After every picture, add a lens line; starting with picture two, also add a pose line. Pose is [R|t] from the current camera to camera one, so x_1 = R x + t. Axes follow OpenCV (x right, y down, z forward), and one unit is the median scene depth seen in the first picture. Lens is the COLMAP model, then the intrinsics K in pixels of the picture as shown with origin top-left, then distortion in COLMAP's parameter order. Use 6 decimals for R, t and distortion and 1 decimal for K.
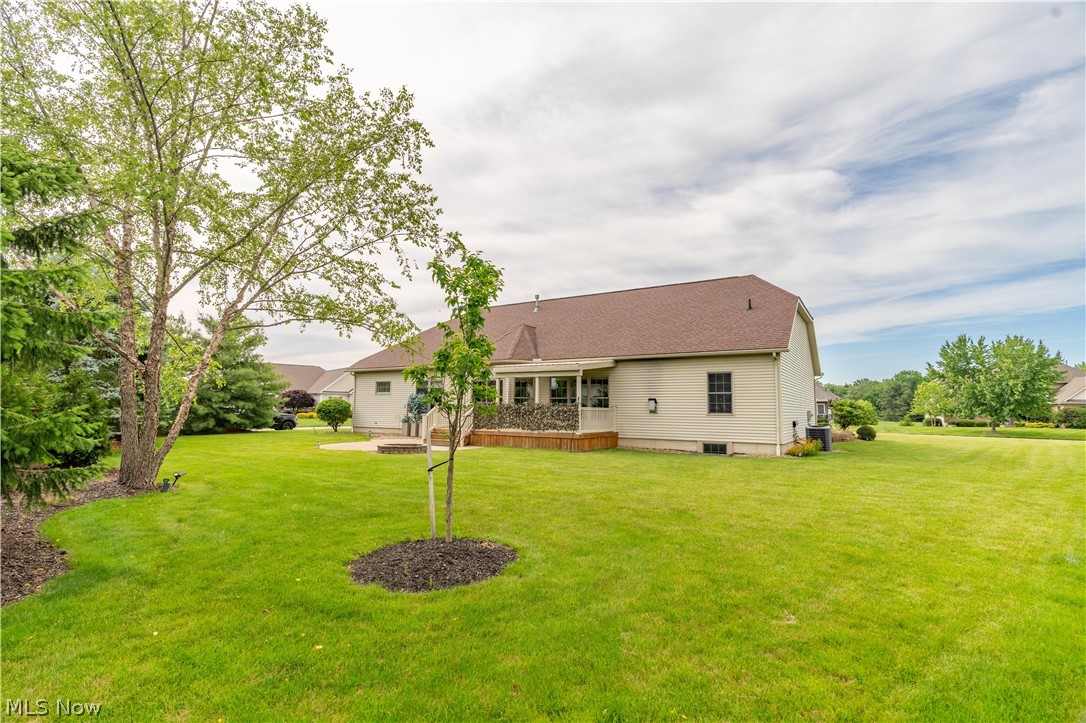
lens RADIAL K [[533.6, 0, 542.2], [0, 533.6, 361.4], [0, 0, 1]] dist [-0.001565, 0.001107]
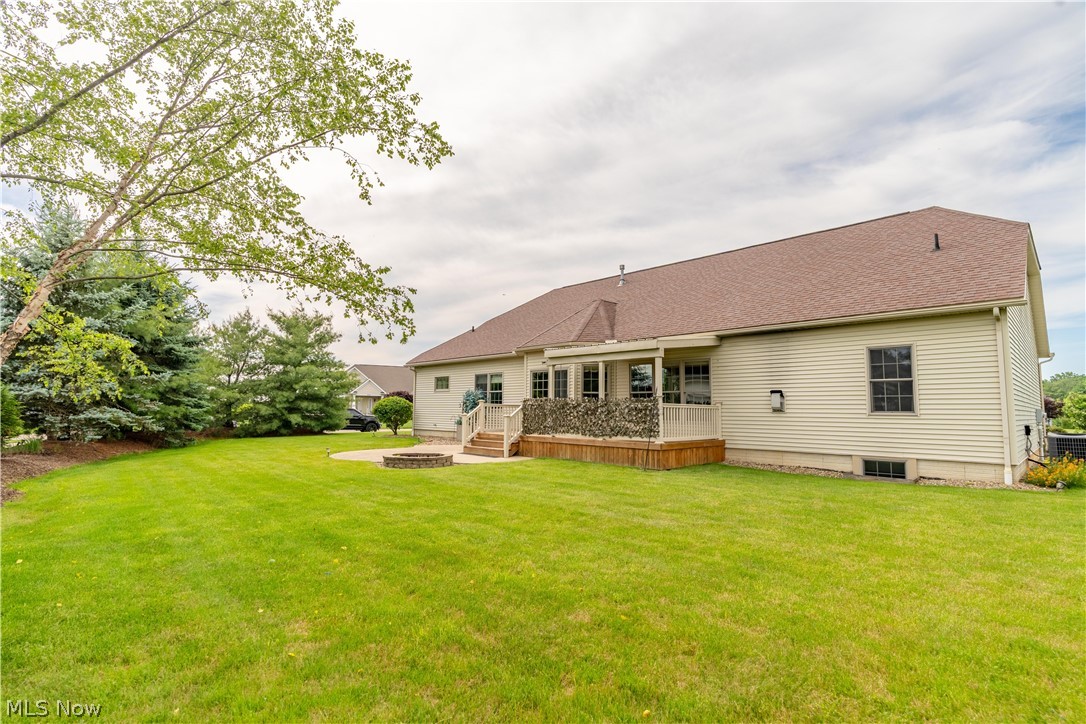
lens RADIAL K [[533.6, 0, 541.5], [0, 533.6, 367.2], [0, 0, 1]] dist [-0.001565, 0.001107]
pose [[0.972623, -0.021781, -0.231366, 0.065802], [0.023565, 0.999710, 0.004950, 0.026364], [0.231191, -0.010267, 0.972854, 0.246326]]
